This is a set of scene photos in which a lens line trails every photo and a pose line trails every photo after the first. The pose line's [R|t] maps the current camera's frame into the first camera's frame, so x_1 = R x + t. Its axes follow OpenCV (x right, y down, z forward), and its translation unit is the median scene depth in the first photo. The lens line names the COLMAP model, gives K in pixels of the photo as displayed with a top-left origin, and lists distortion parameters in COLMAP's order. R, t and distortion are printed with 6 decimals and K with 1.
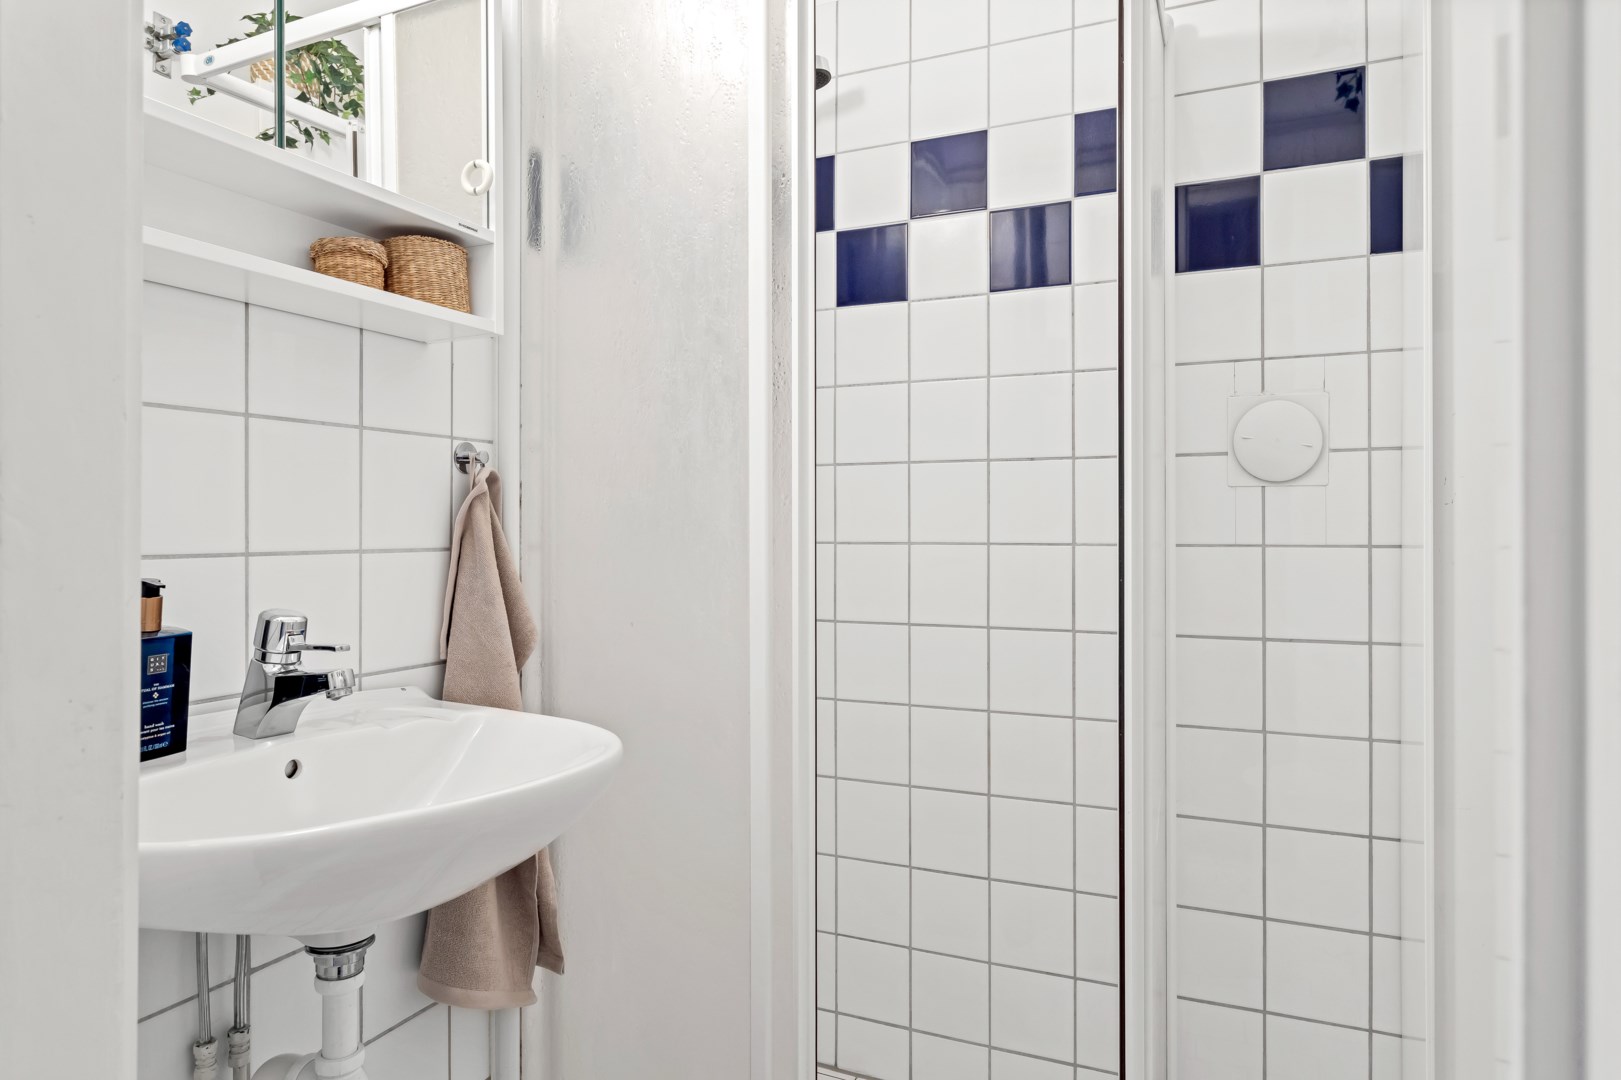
lens RADIAL K [[994.4, 0, 809.6], [0, 994.4, 540.0], [0, 0, 1]] dist [-0.003728, 0.006777]
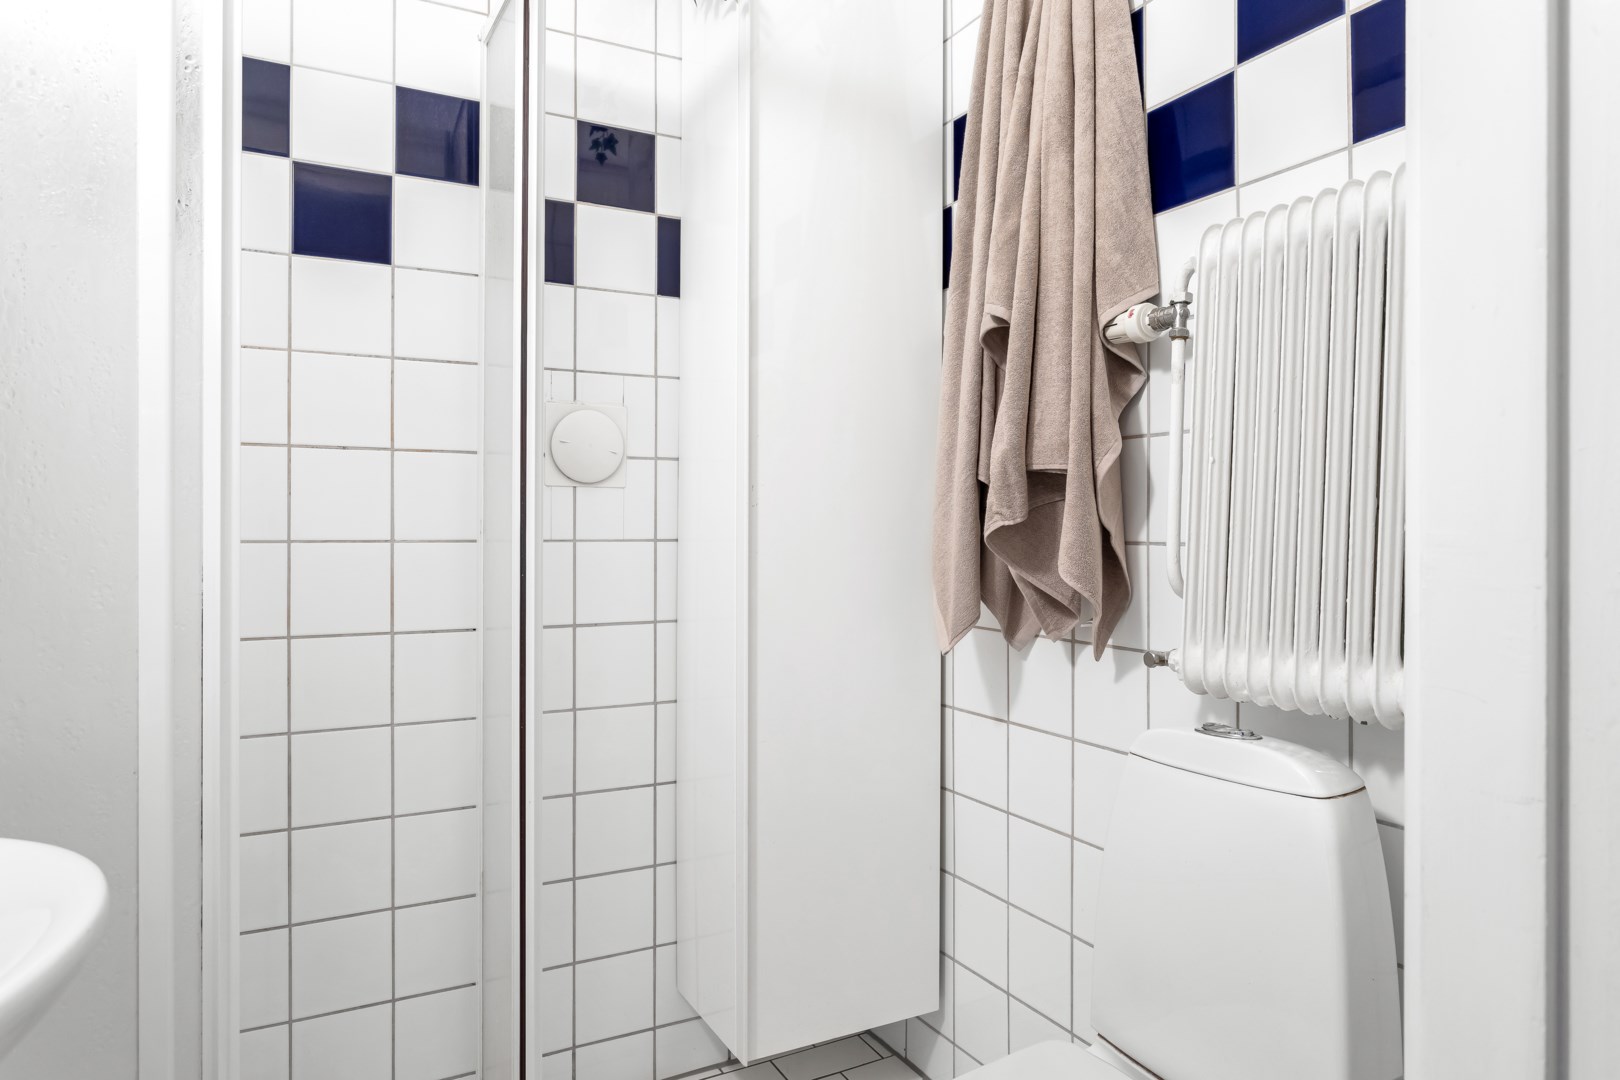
lens RADIAL K [[1000.6, 0, 805.8], [0, 1000.6, 535.2], [0, 0, 1]] dist [-0.008218, 0.001628]
pose [[0.619822, -0.005456, 0.784724, -0.260838], [0.006043, 0.999979, 0.002179, -0.001188], [-0.784720, 0.003391, 0.619842, 0.115602]]
